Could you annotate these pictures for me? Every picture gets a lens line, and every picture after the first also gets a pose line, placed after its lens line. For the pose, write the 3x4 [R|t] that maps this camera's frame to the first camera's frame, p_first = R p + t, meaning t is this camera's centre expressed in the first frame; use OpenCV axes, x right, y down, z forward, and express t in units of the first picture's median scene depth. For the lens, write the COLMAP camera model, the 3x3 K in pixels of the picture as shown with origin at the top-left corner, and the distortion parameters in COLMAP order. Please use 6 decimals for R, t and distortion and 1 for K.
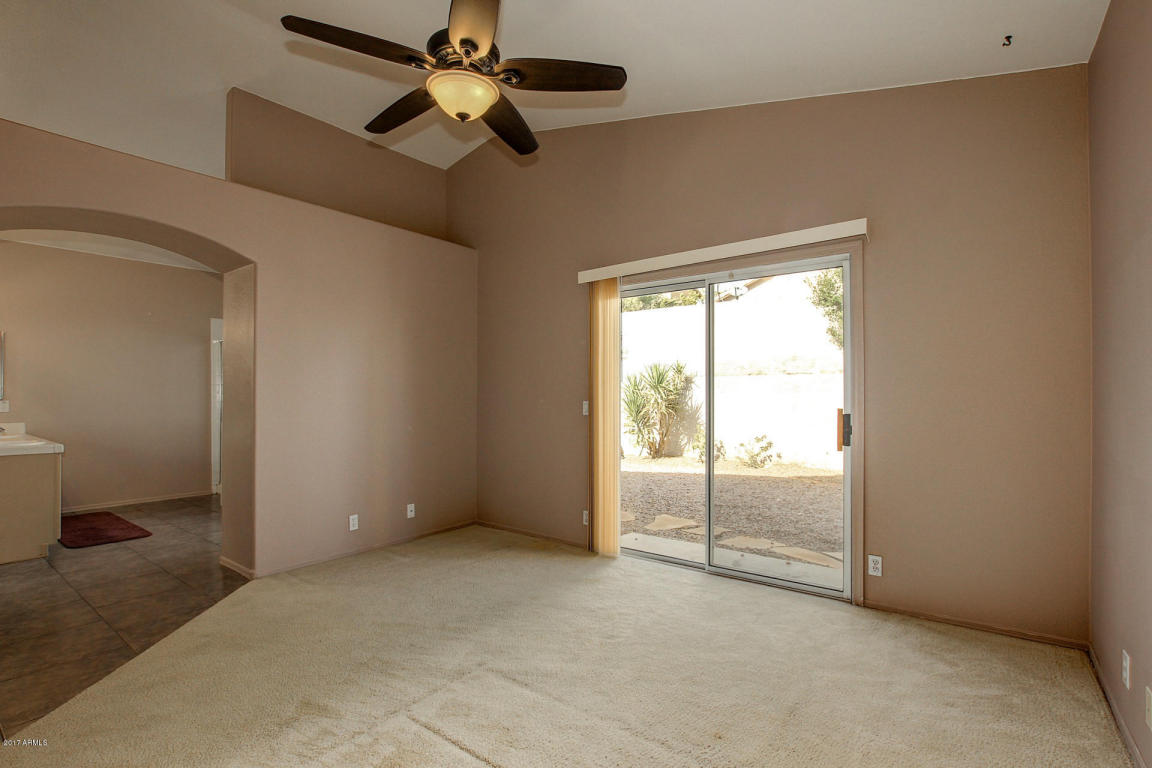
lens RADIAL K [[546.3, 0, 577.2], [0, 546.3, 394.4], [0, 0, 1]] dist [-0.024644, 0.000462]
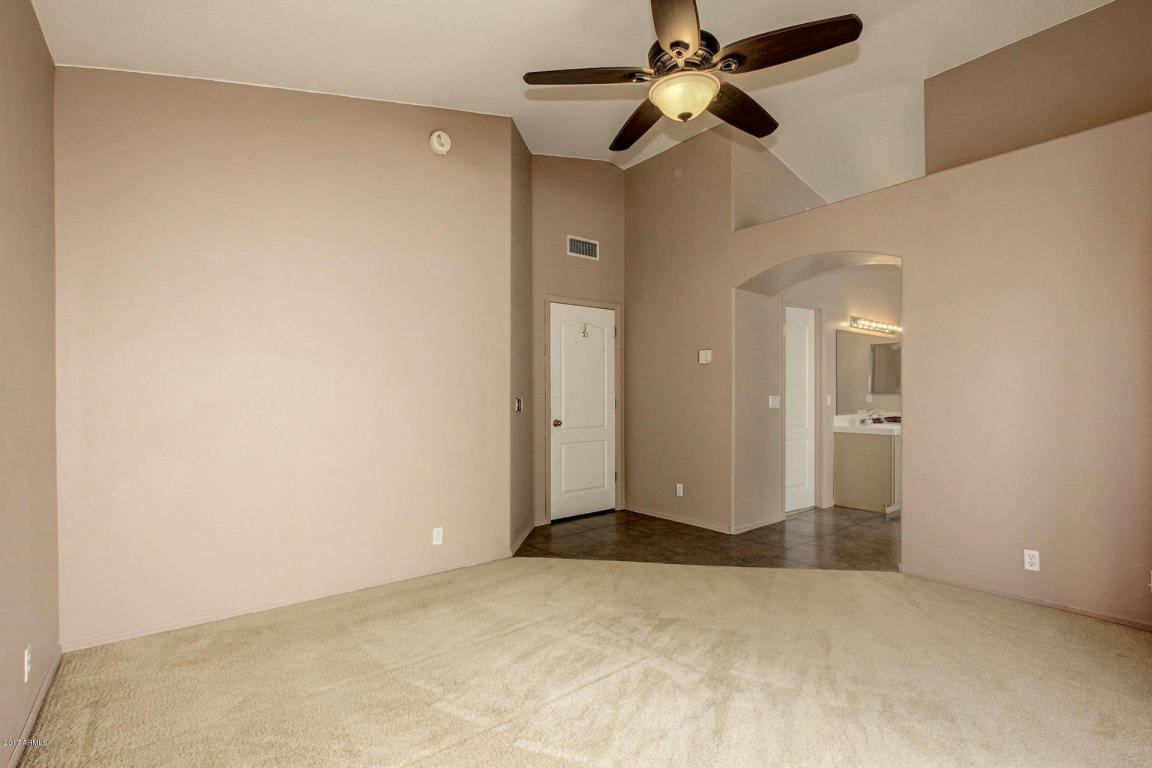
lens RADIAL K [[546.3, 0, 577.2], [0, 546.3, 394.4], [0, 0, 1]] dist [-0.024644, 0.000462]
pose [[-0.253243, -0.000906, -0.967402, 0.651437], [0.002552, 0.999995, -0.001604, 0.013790], [0.967399, -0.002875, -0.253239, 0.845545]]
